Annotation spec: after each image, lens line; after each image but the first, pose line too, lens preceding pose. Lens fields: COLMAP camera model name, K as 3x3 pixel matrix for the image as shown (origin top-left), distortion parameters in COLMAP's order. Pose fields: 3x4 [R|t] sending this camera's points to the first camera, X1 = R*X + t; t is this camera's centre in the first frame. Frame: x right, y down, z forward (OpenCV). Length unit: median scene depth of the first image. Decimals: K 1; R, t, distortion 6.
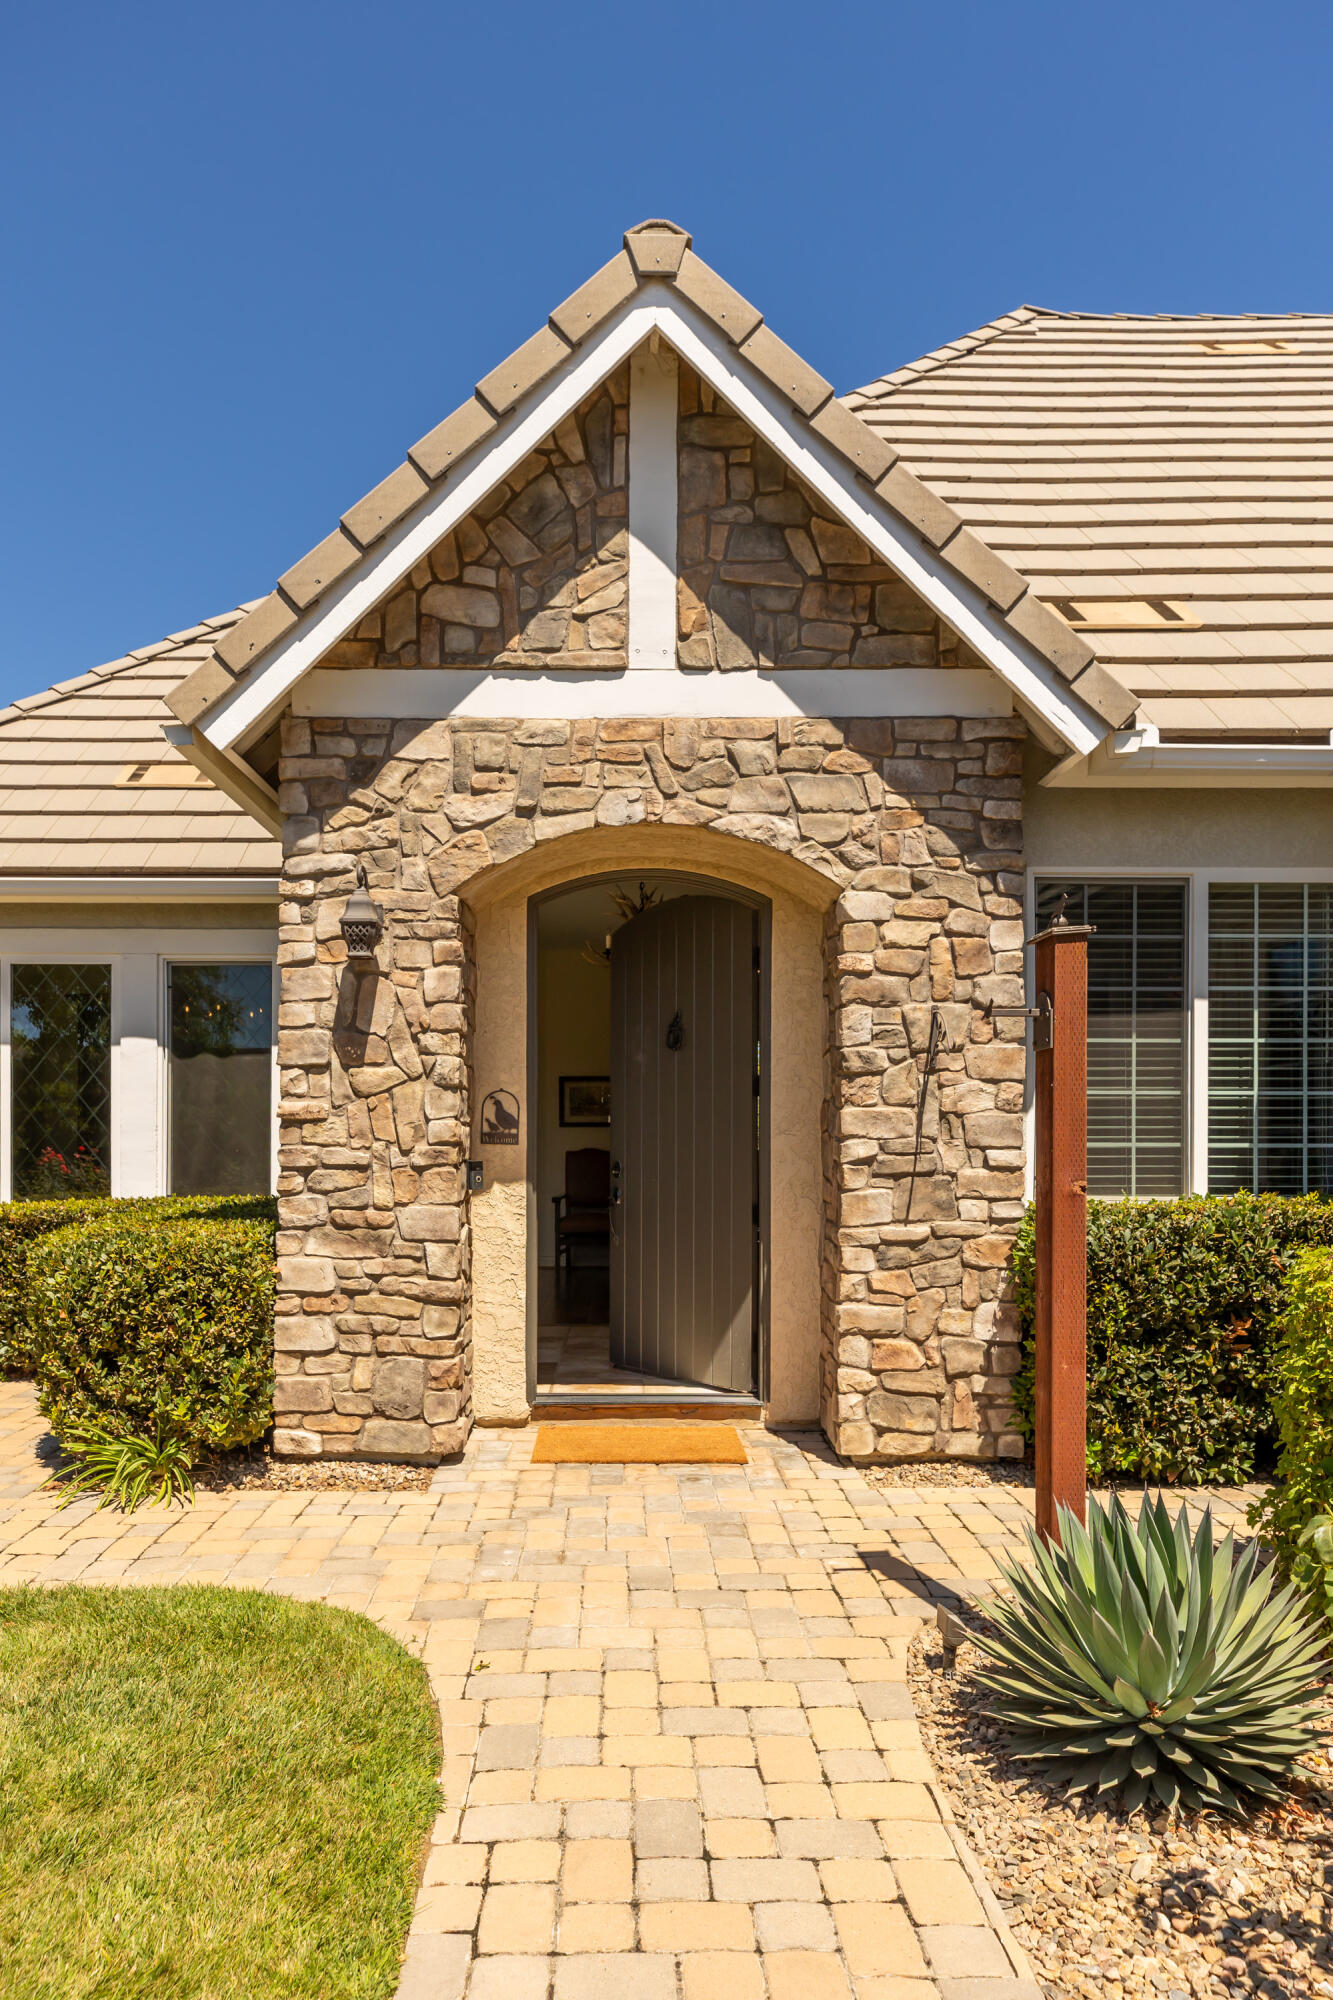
lens RADIAL K [[1253.6, 0, 653.6], [0, 1253.6, 1141.3], [0, 0, 1]] dist [0.006759, 0.001944]
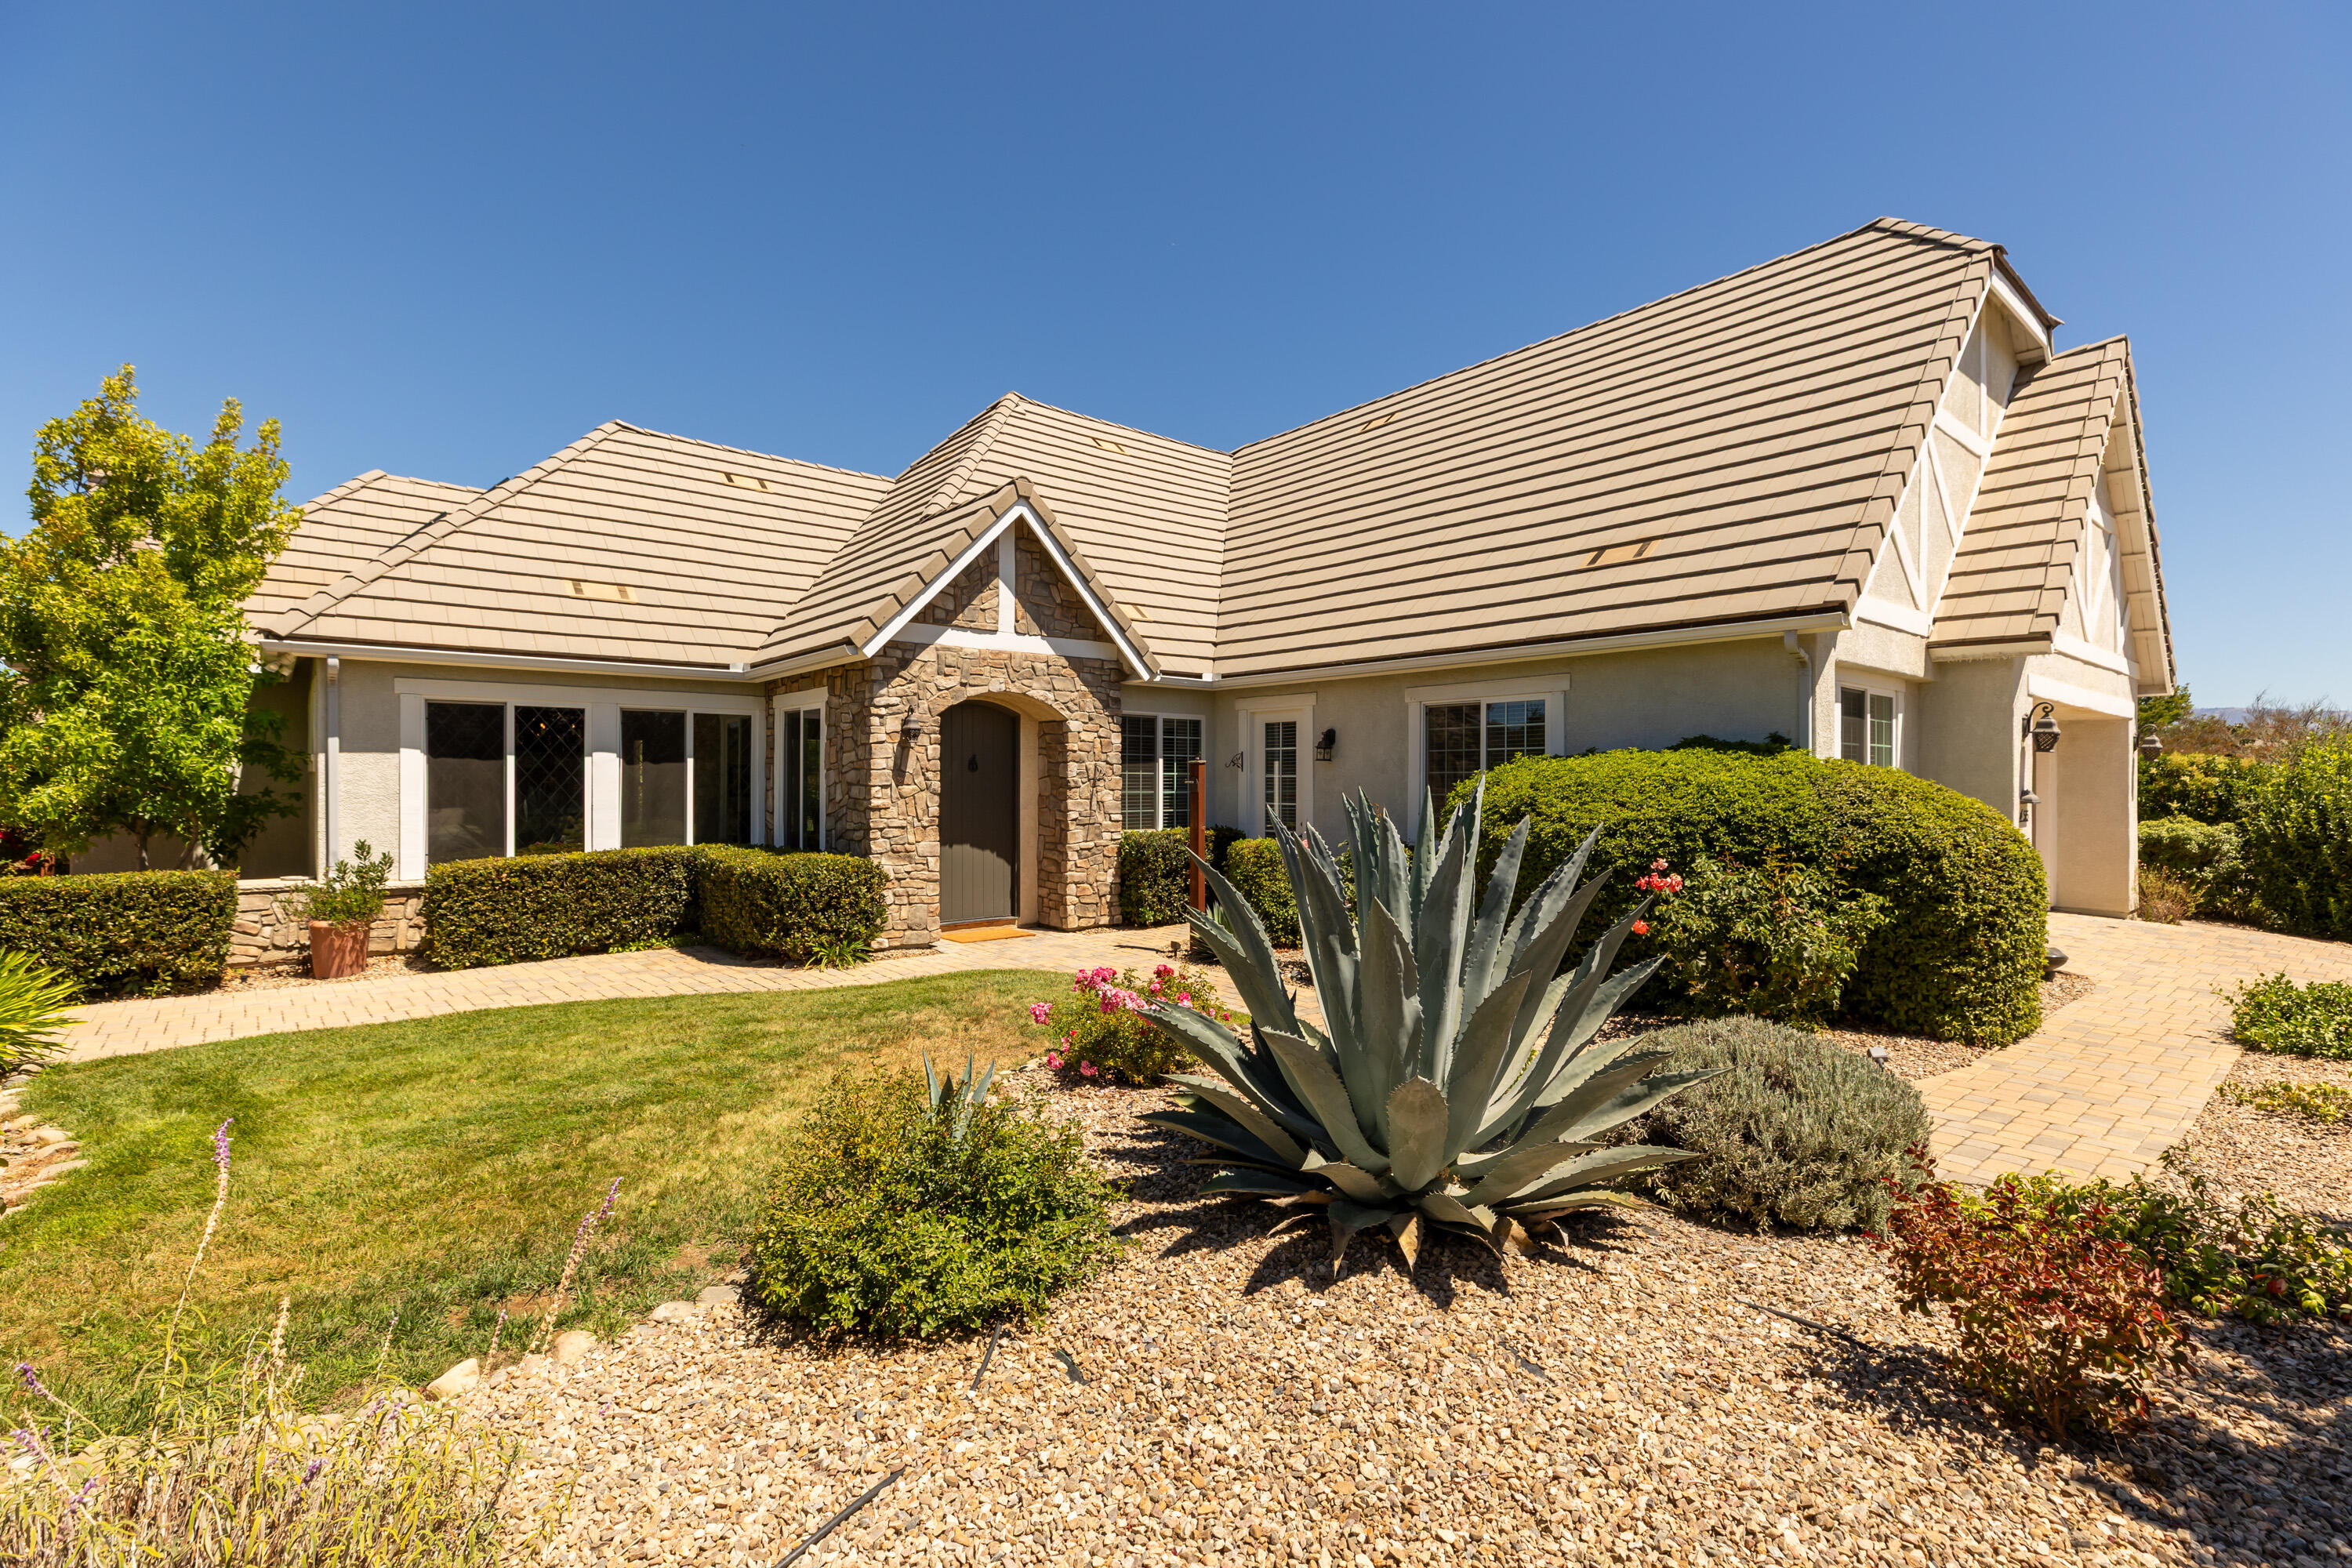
lens RADIAL K [[1063.4, 0, 1177.1], [0, 1063.4, 784.3], [0, 0, 1]] dist [-0.000482, -0.000011]
pose [[0.763923, -0.003093, 0.645300, -1.152535], [0.003181, 0.999994, 0.001028, -0.062467], [-0.645300, 0.001267, 0.763928, -0.908029]]
